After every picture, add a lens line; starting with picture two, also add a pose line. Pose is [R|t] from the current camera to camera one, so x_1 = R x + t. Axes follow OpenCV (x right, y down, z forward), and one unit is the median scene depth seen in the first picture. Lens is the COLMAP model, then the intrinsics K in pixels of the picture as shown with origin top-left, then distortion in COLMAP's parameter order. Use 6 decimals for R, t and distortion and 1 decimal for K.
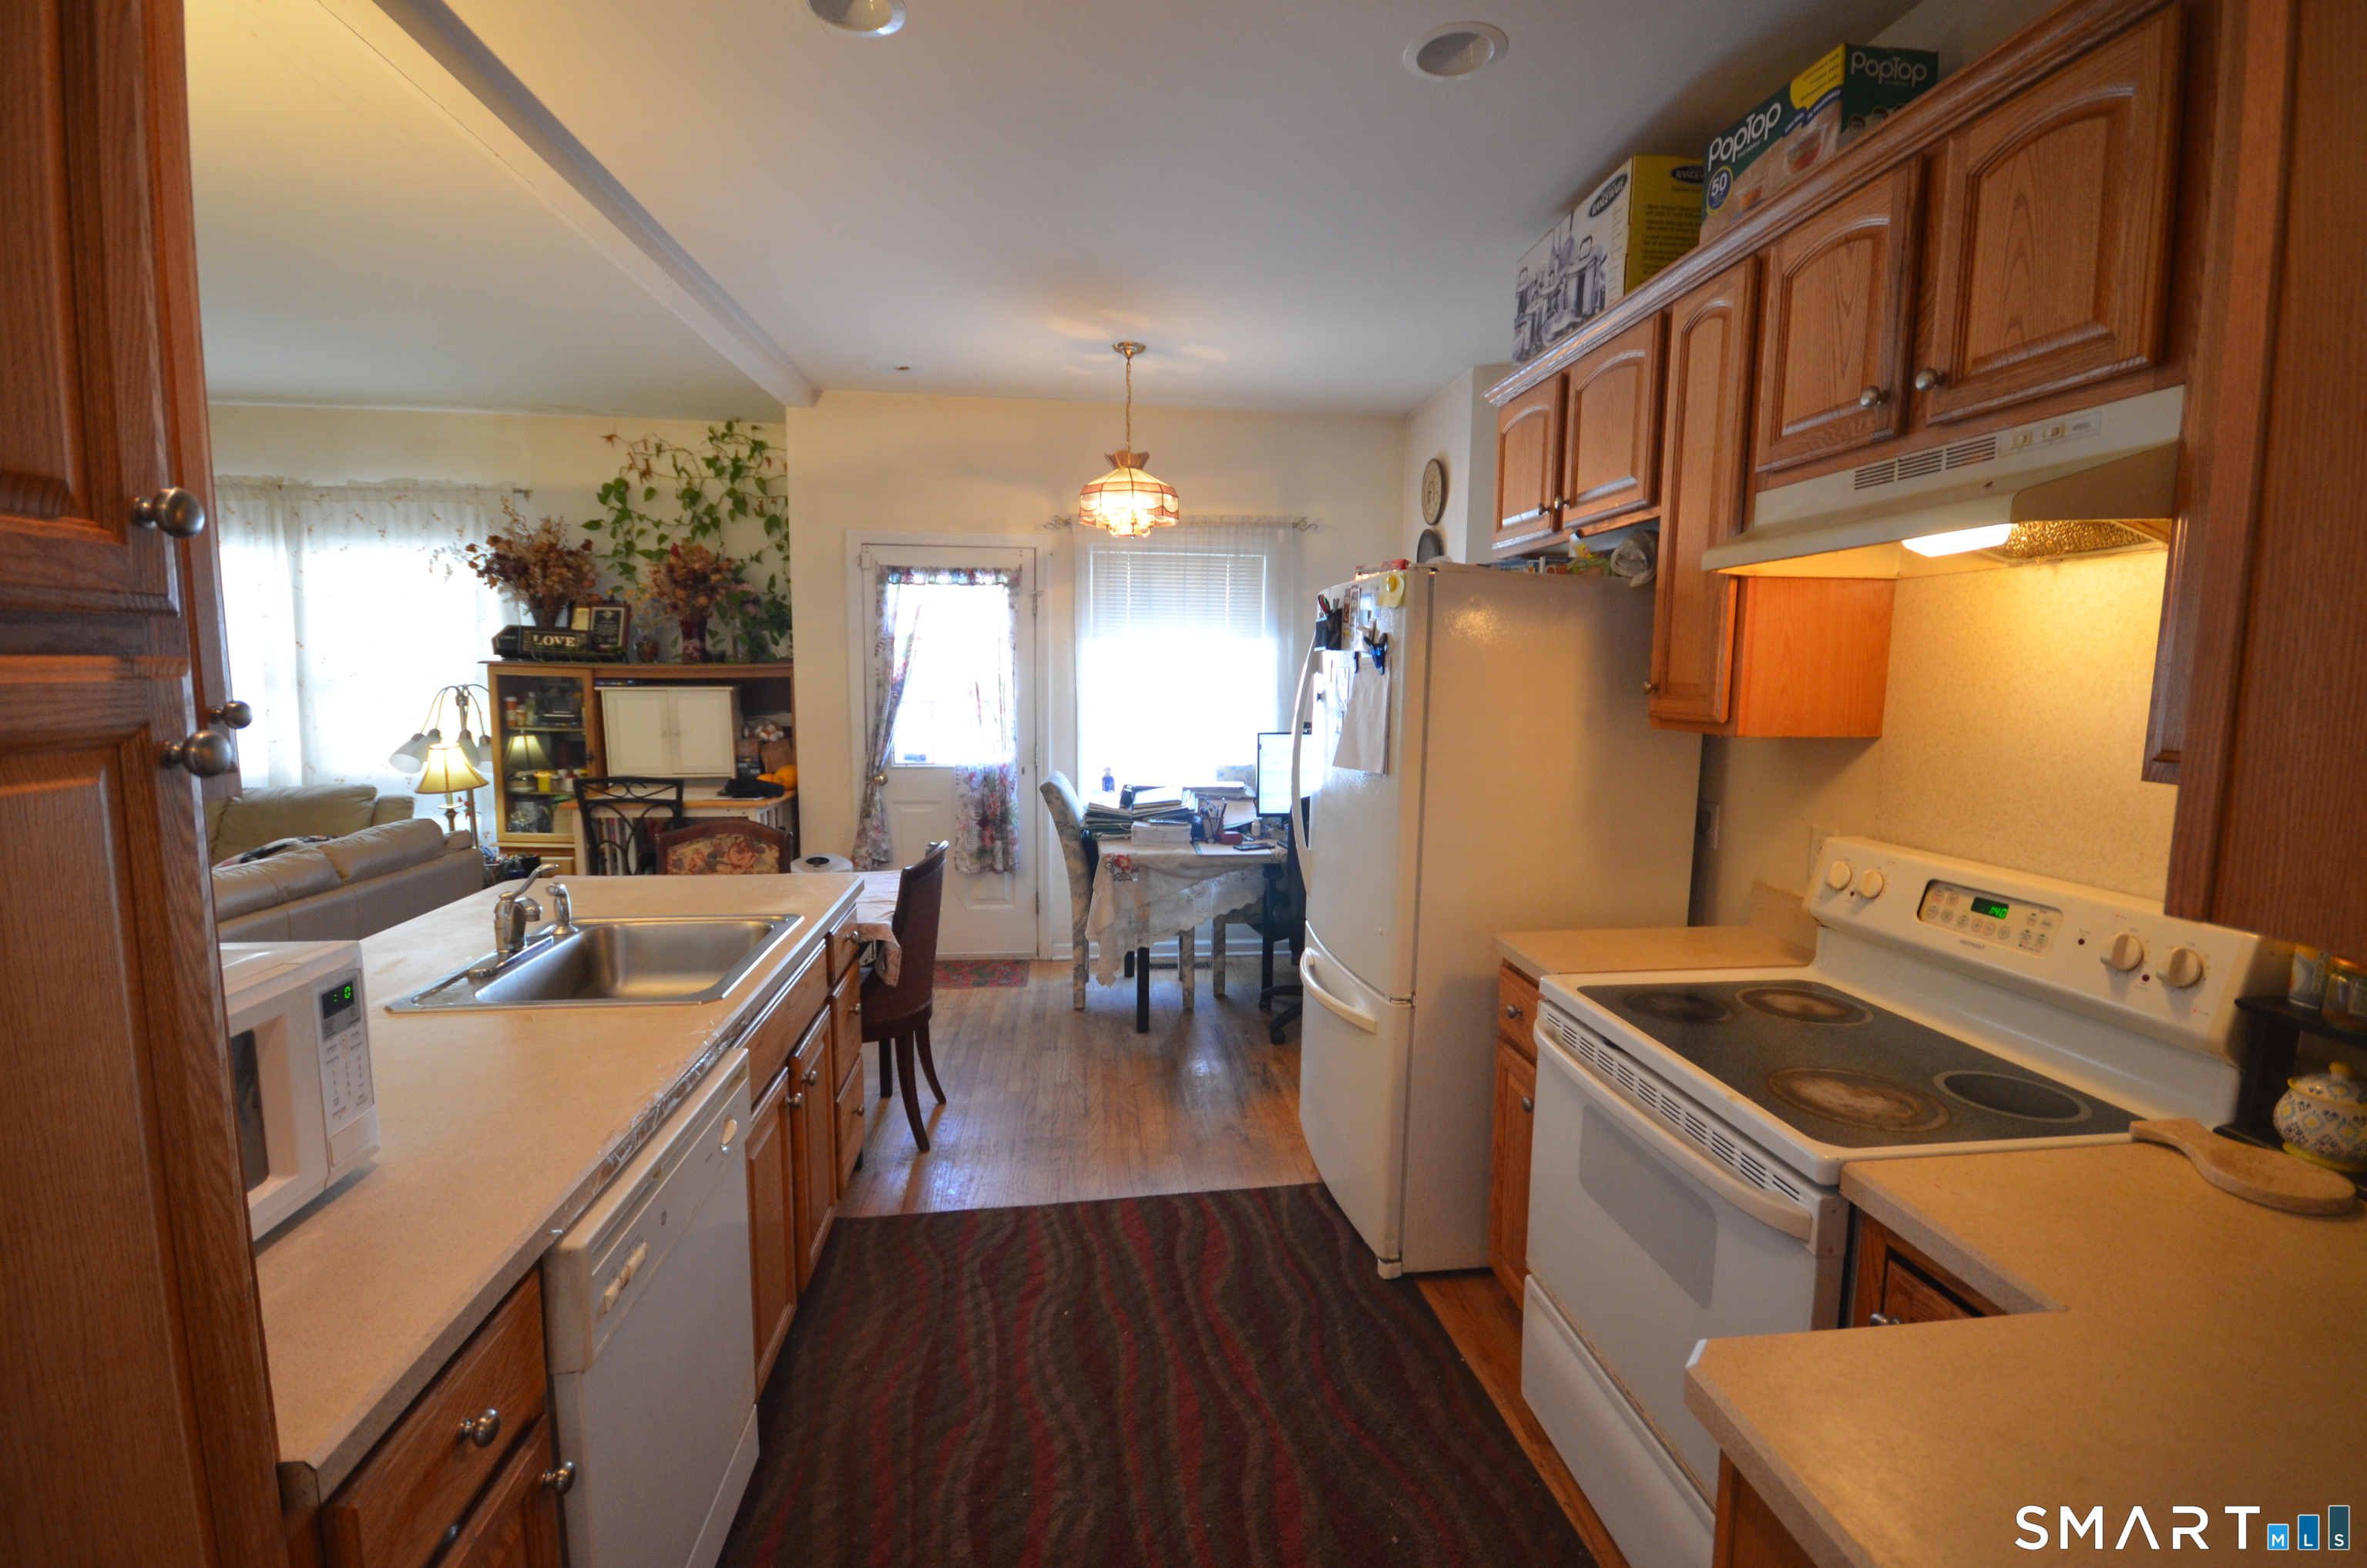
lens RADIAL K [[1020.6, 0, 1192.7], [0, 1020.6, 782.4], [0, 0, 1]] dist [0.017495, -0.017901]
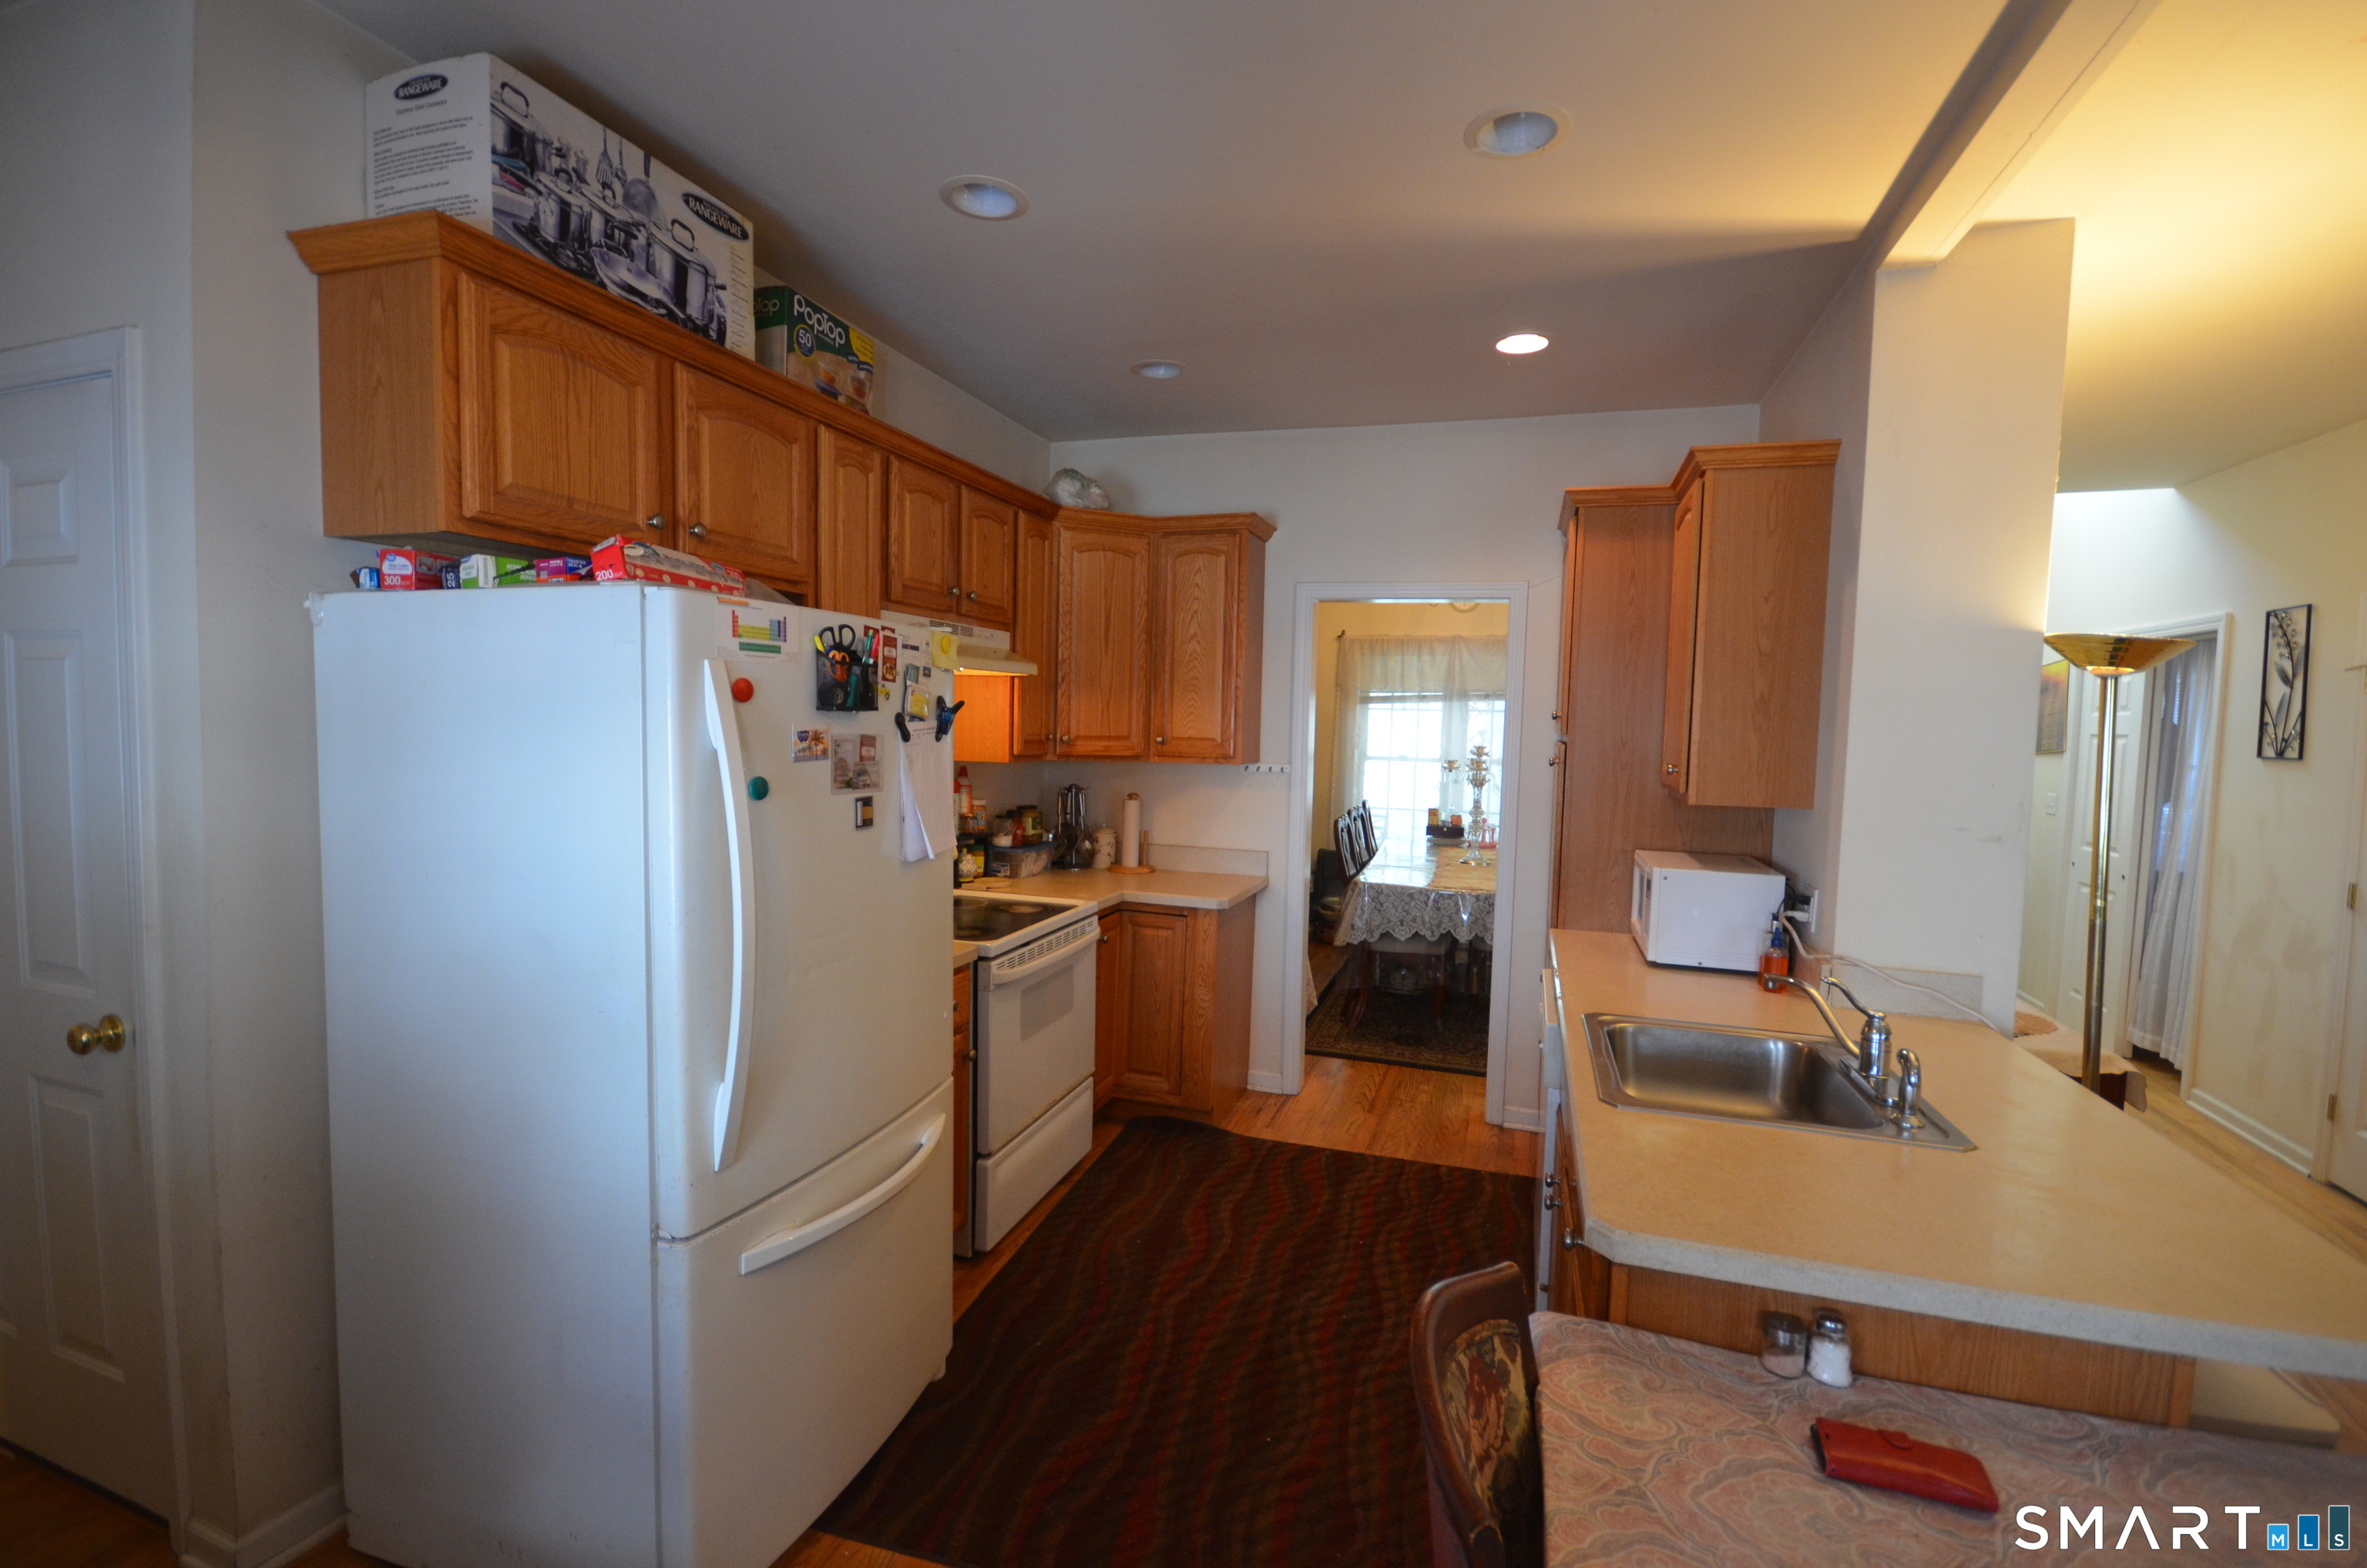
lens RADIAL K [[1036.5, 0, 1190.9], [0, 1036.5, 790.2], [0, 0, 1]] dist [-0.000955, -0.000735]
pose [[-0.907242, -0.062298, 0.415969, -0.330774], [0.012230, 0.984645, 0.174140, -0.180334], [-0.420430, 0.163074, -0.892550, 1.420144]]
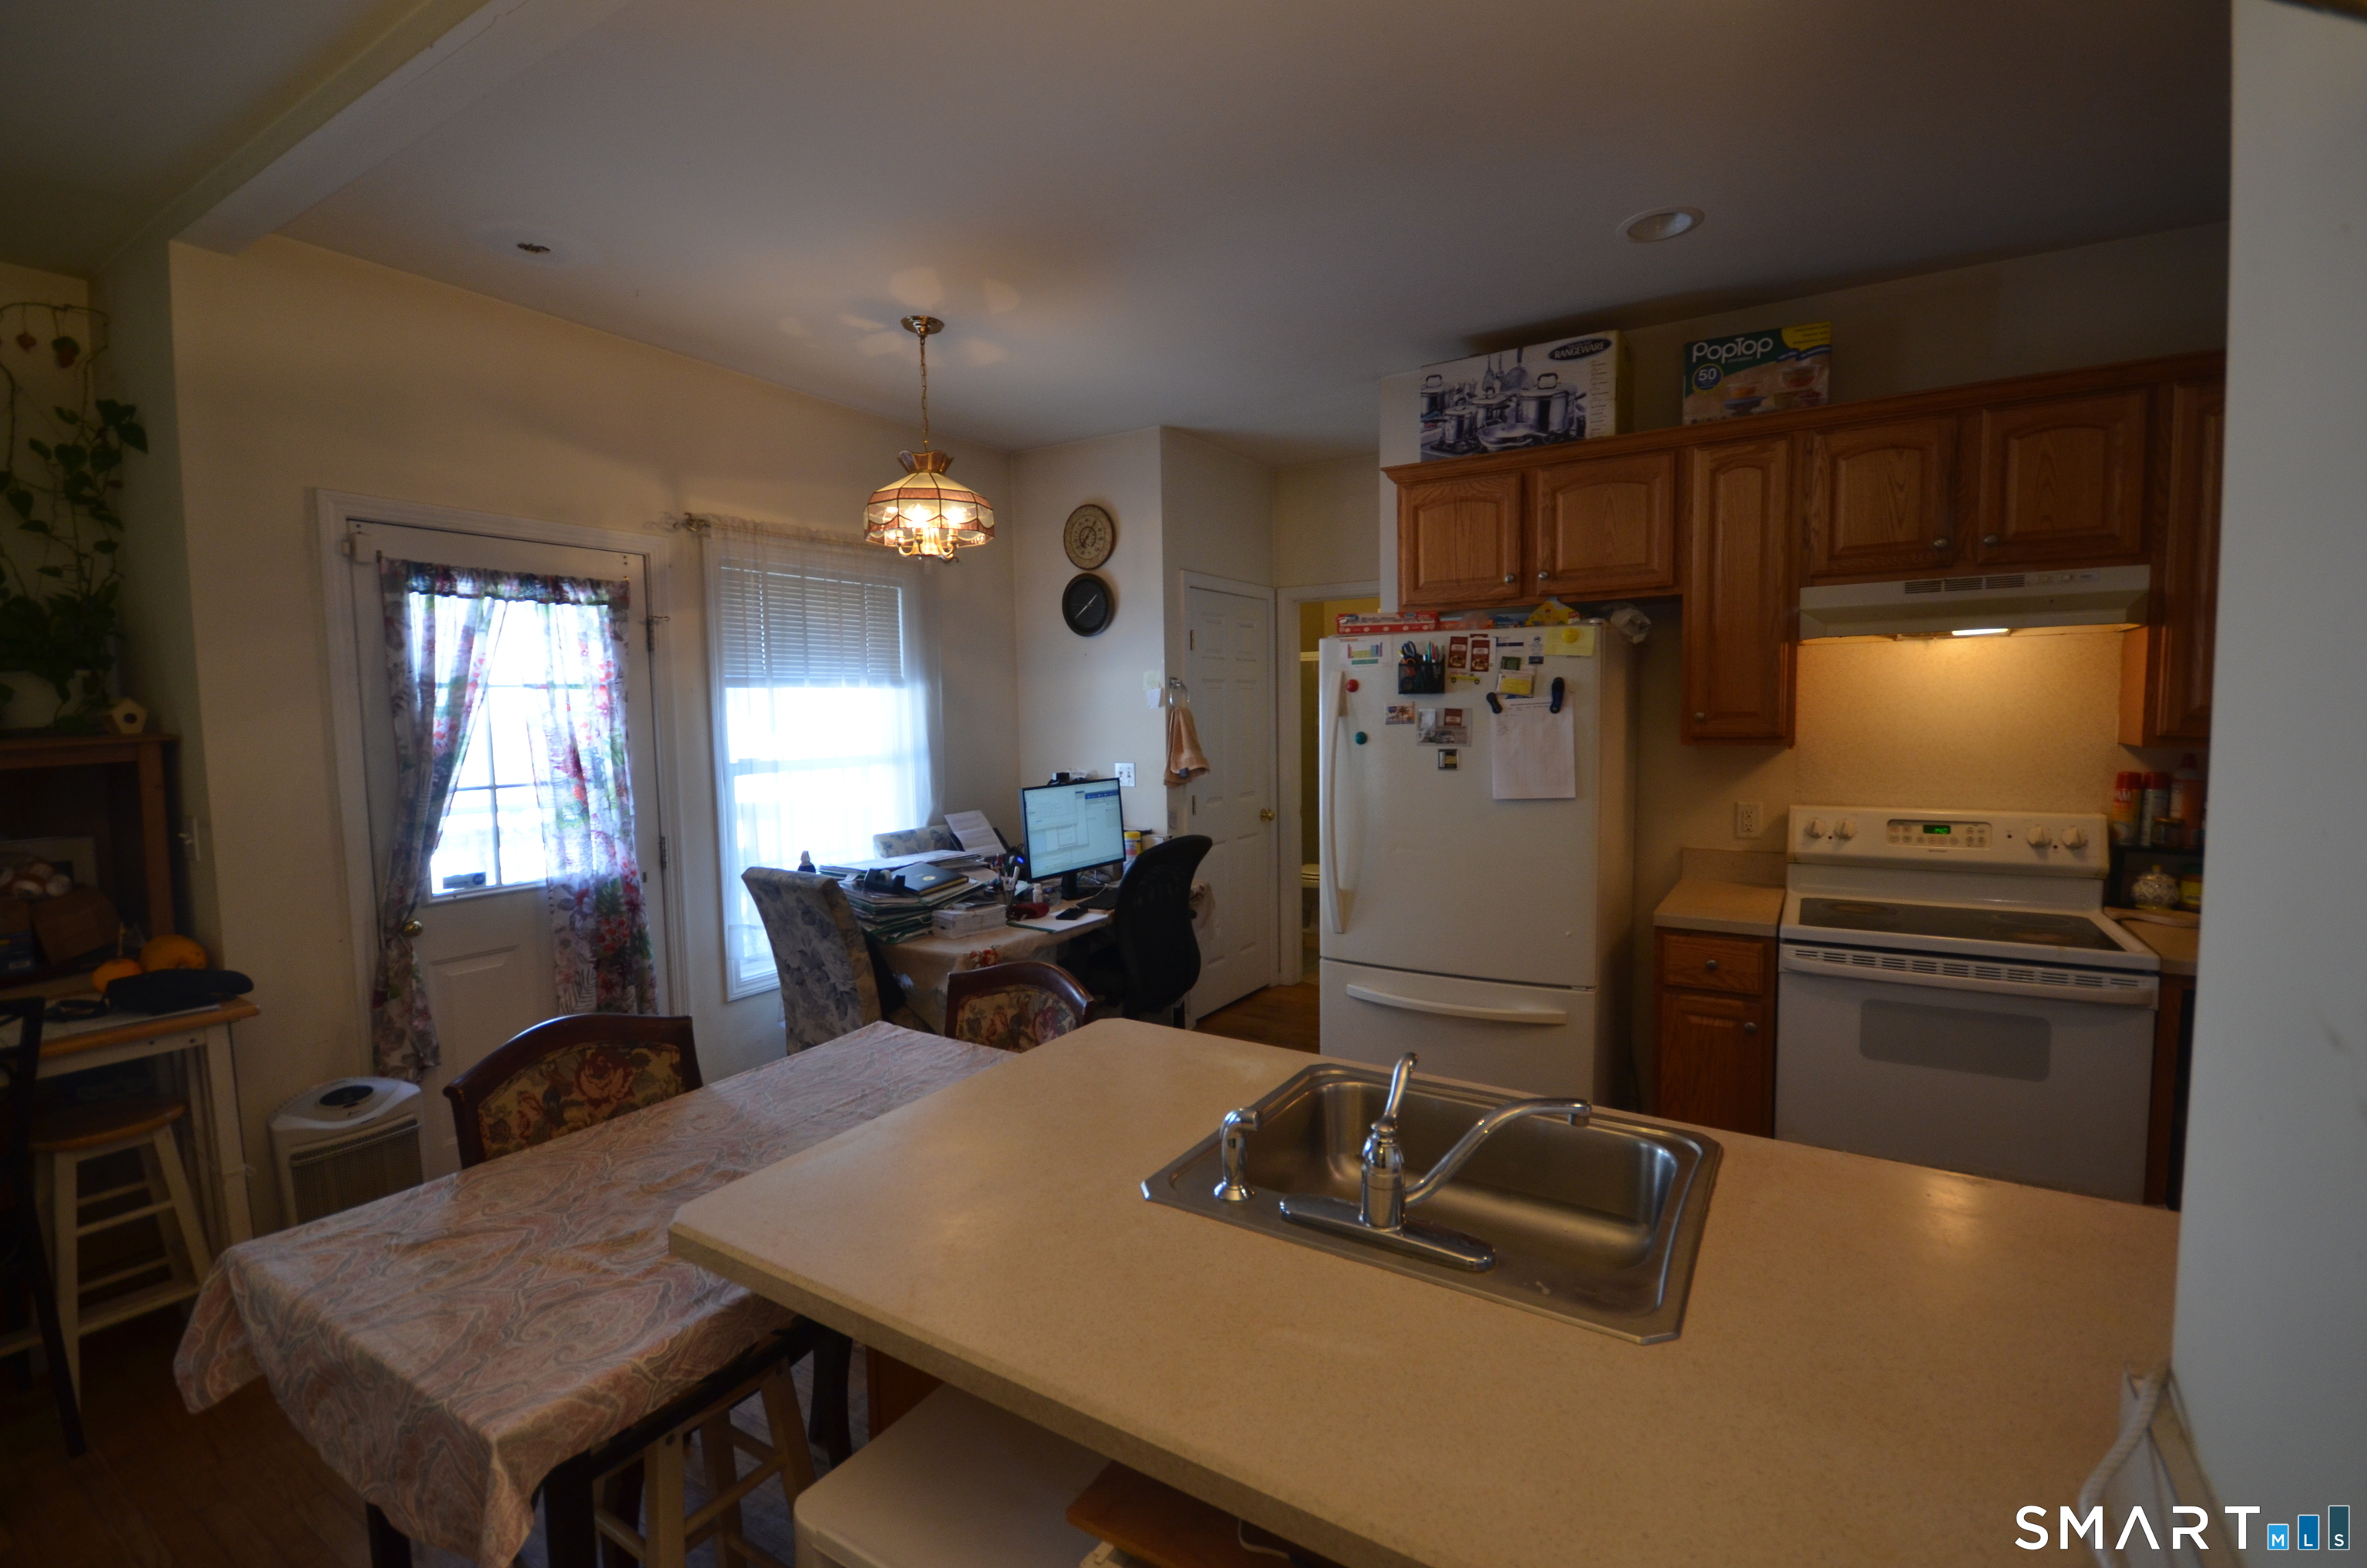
lens RADIAL K [[1020.6, 0, 1192.7], [0, 1020.6, 782.4], [0, 0, 1]] dist [0.017495, -0.017901]
pose [[0.625157, -0.078815, 0.776510, -0.802186], [0.111648, 0.993687, 0.010972, -0.070285], [-0.772473, 0.079837, 0.630010, 0.486034]]
